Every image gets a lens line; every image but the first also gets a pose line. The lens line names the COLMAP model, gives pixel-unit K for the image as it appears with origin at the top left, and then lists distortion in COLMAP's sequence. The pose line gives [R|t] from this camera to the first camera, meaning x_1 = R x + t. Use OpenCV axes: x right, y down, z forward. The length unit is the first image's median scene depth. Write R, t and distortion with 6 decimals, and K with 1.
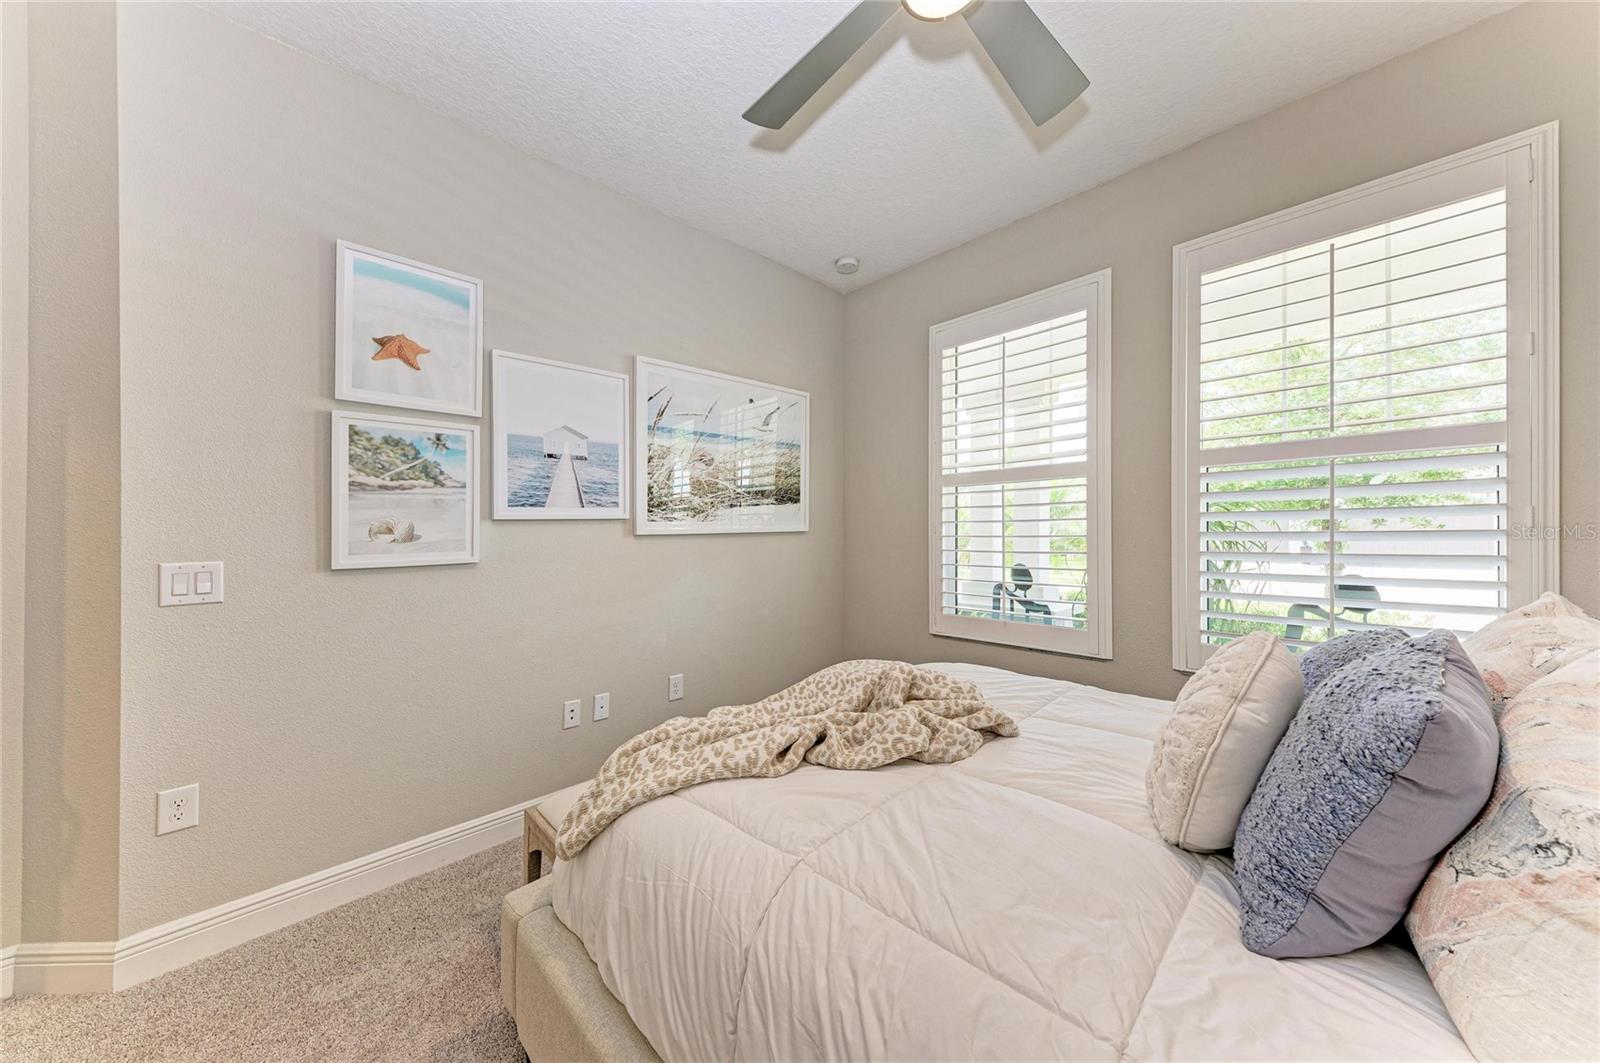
lens RADIAL K [[539.2, 0, 801.7], [0, 539.2, 533.4], [0, 0, 1]] dist [0.020926, -0.005397]
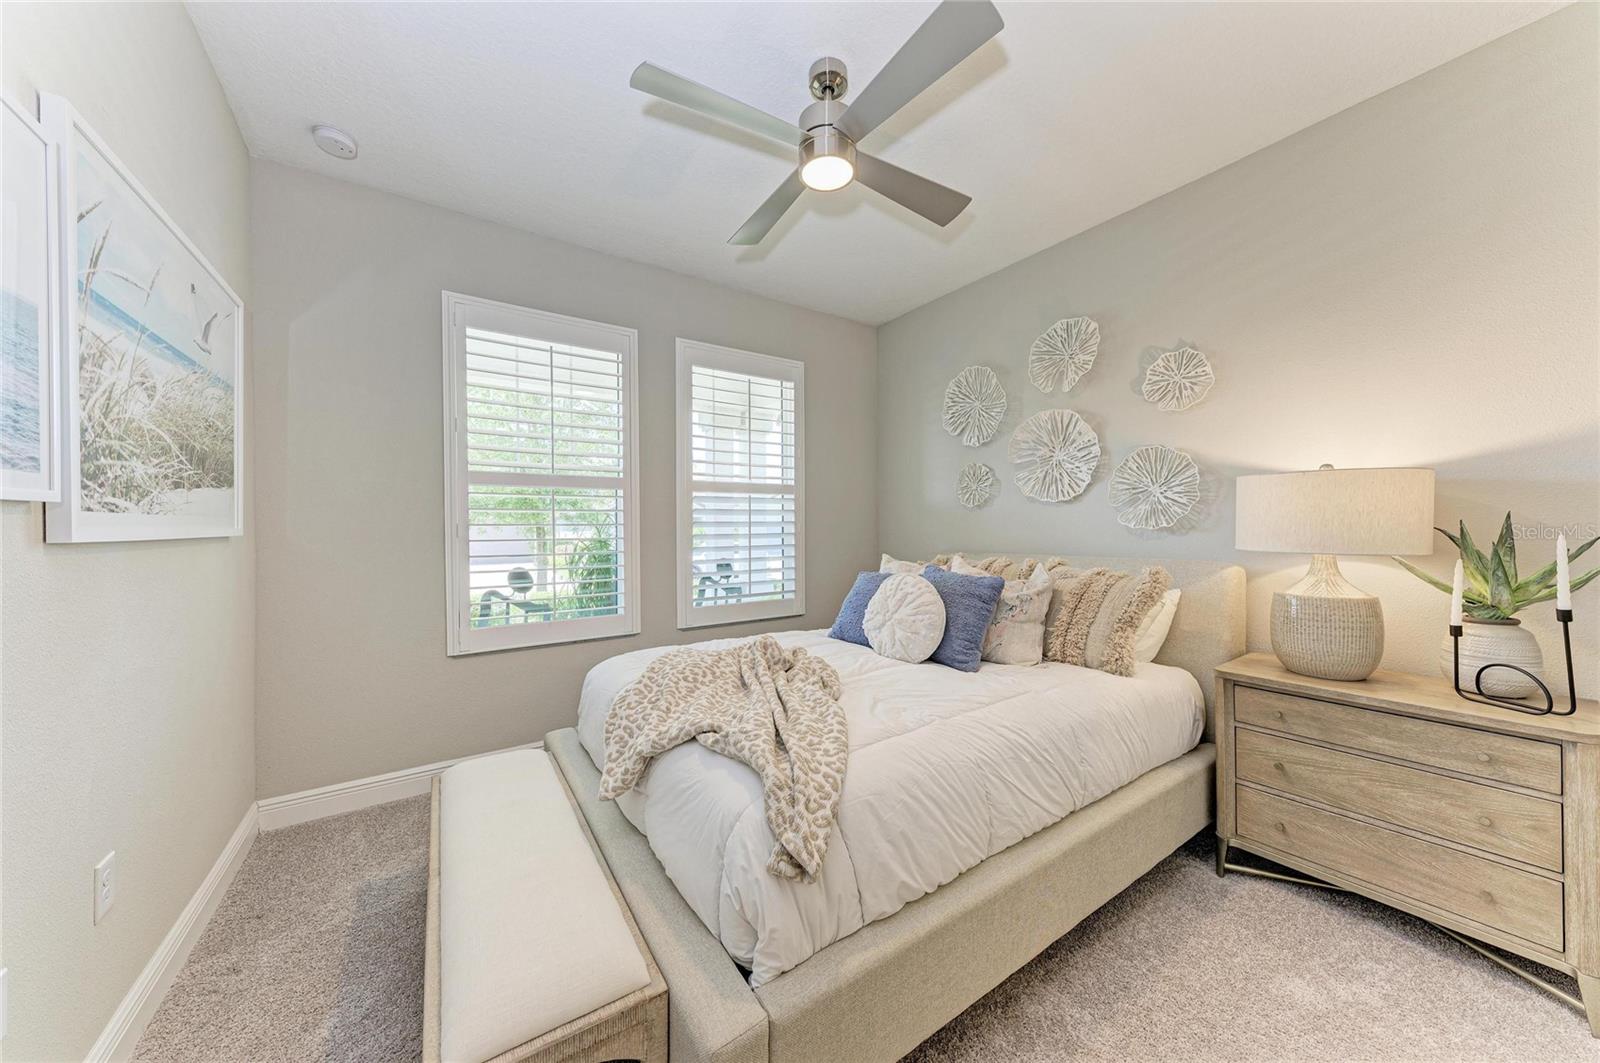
lens RADIAL K [[526.1, 0, 793.0], [0, 526.1, 551.5], [0, 0, 1]] dist [-0.000619, 0.000004]
pose [[0.196842, -0.032023, 0.979912, -0.579188], [0.009110, 0.999483, 0.030832, 0.002082], [-0.980393, 0.002858, 0.197032, 0.379202]]
